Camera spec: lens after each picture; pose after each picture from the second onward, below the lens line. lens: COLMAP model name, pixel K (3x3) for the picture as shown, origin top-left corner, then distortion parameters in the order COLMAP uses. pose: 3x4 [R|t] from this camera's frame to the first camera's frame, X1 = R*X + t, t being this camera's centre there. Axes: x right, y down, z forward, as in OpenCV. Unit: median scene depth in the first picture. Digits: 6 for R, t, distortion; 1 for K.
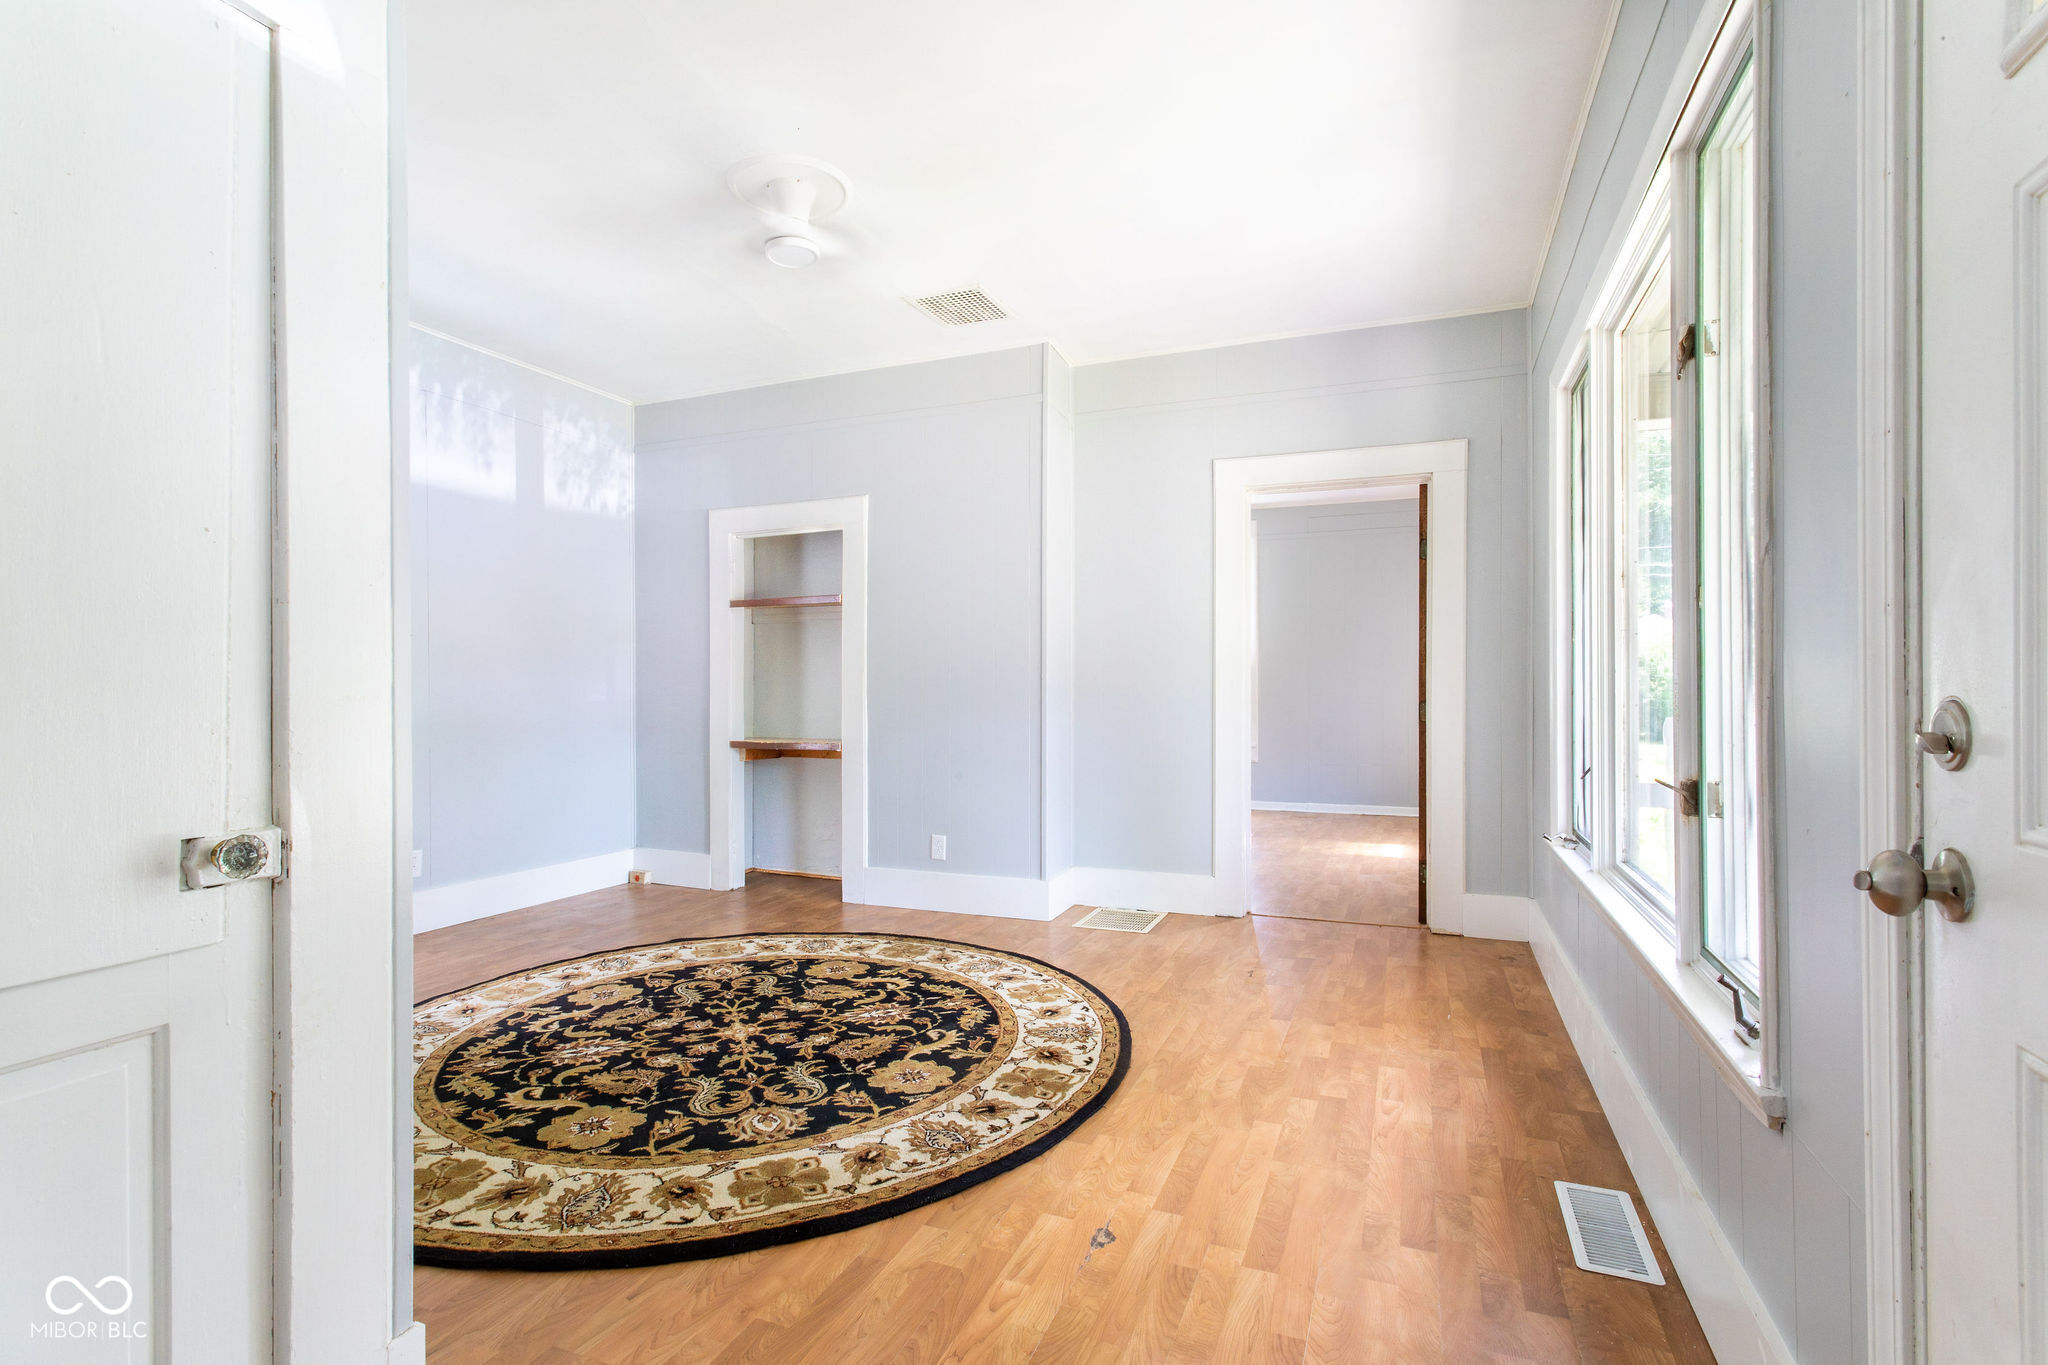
lens RADIAL K [[965.1, 0, 1024.0], [0, 965.1, 682.5], [0, 0, 1]] dist [0.001993, 0.000864]
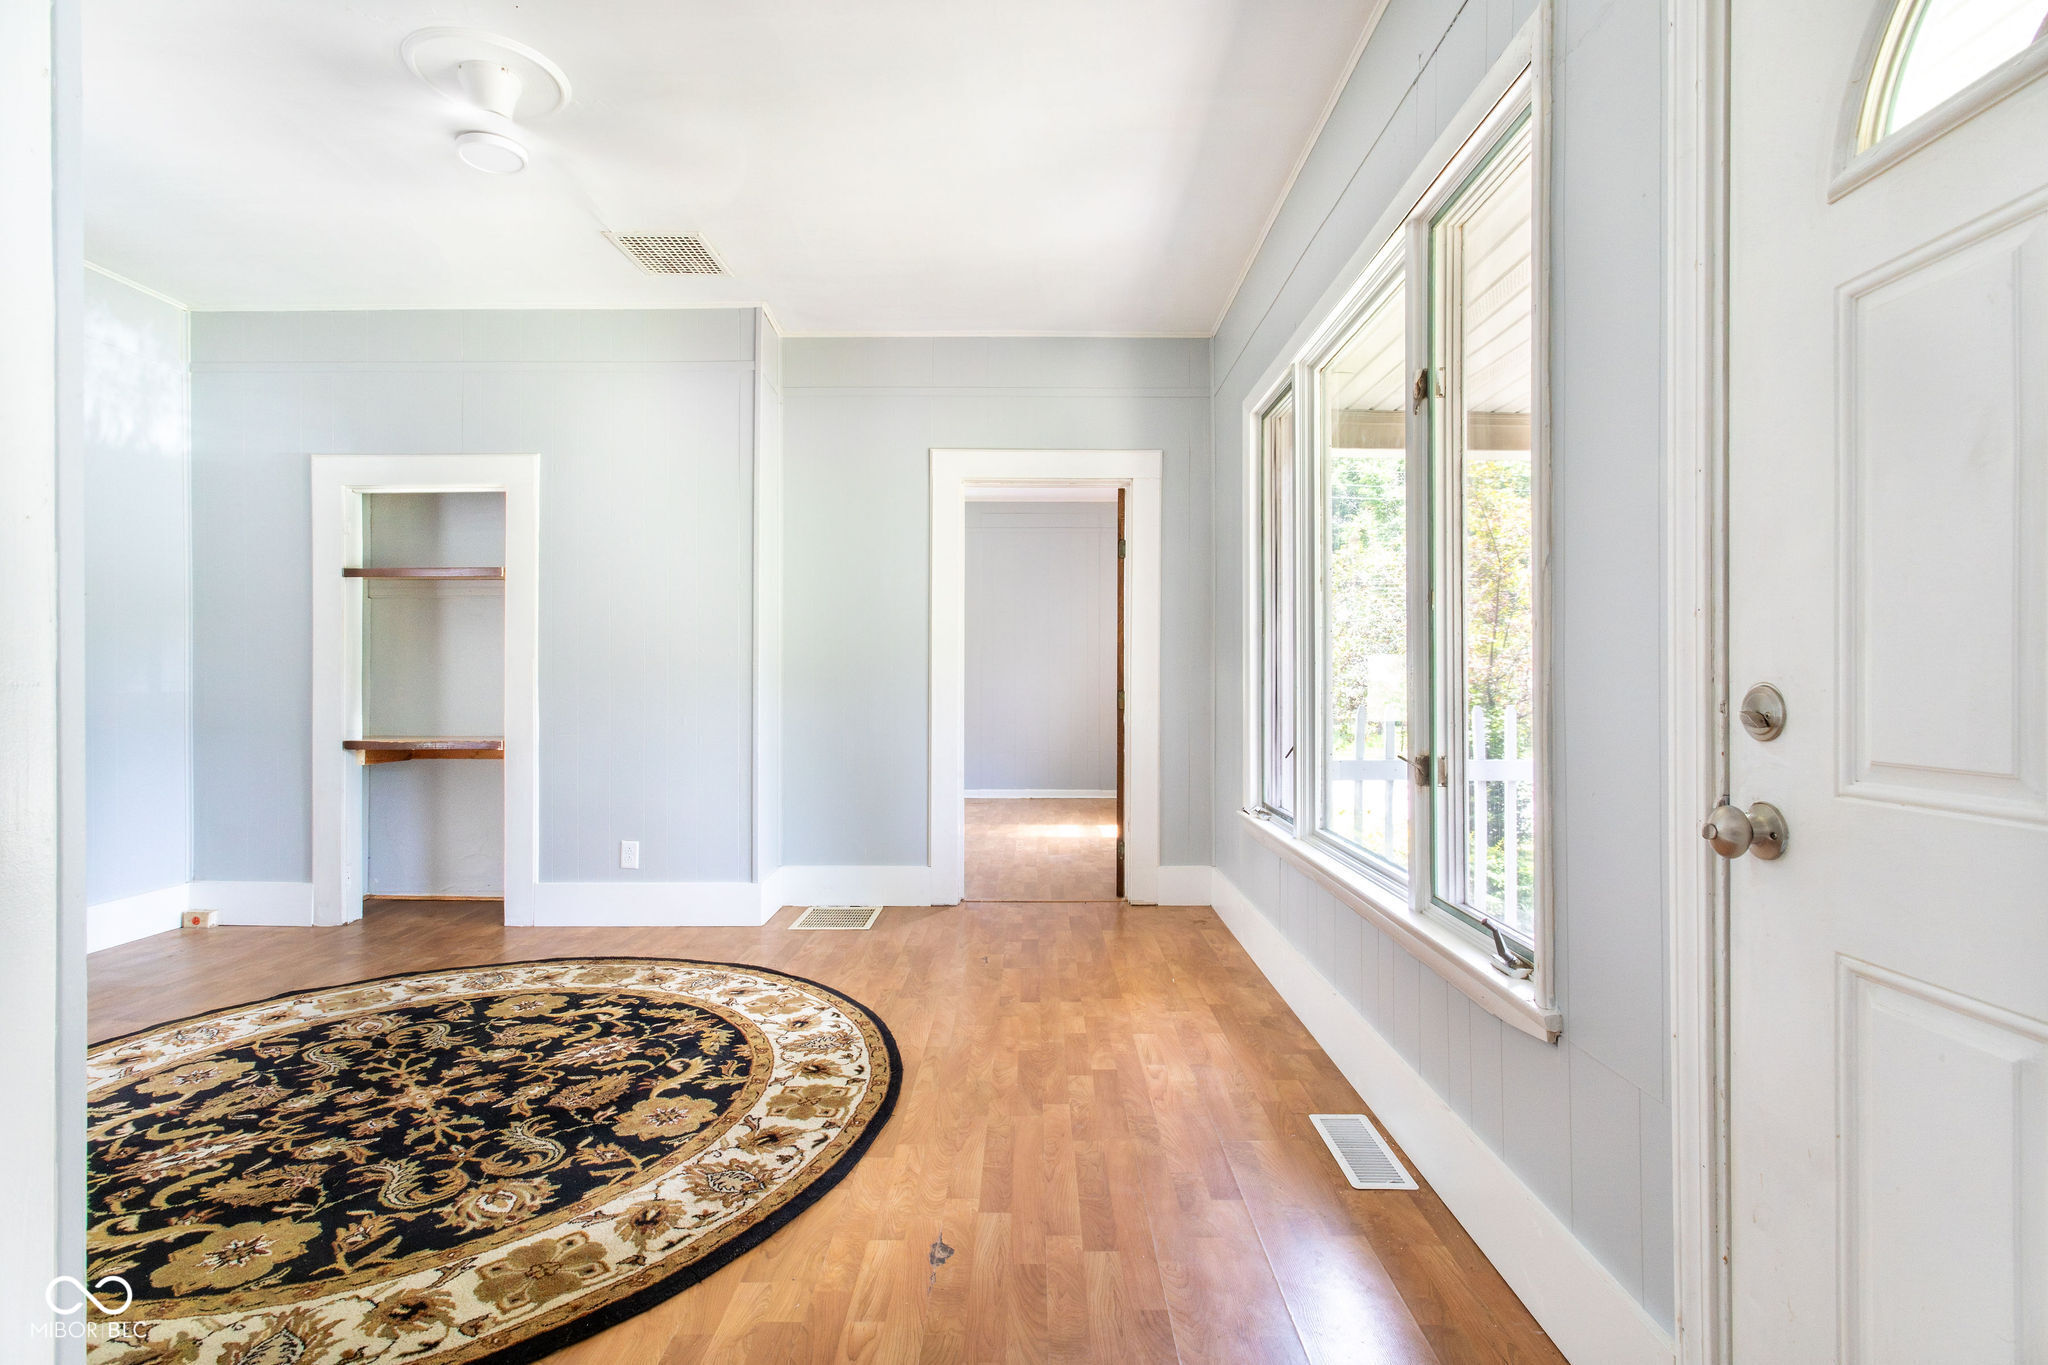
lens RADIAL K [[965.6, 0, 1026.3], [0, 965.6, 673.9], [0, 0, 1]] dist [0.007043, -0.001478]
pose [[0.929559, 0.004438, 0.368648, -0.128775], [-0.004738, 0.999989, -0.000090, 0.002417], [-0.368644, -0.001663, 0.929569, 0.054641]]
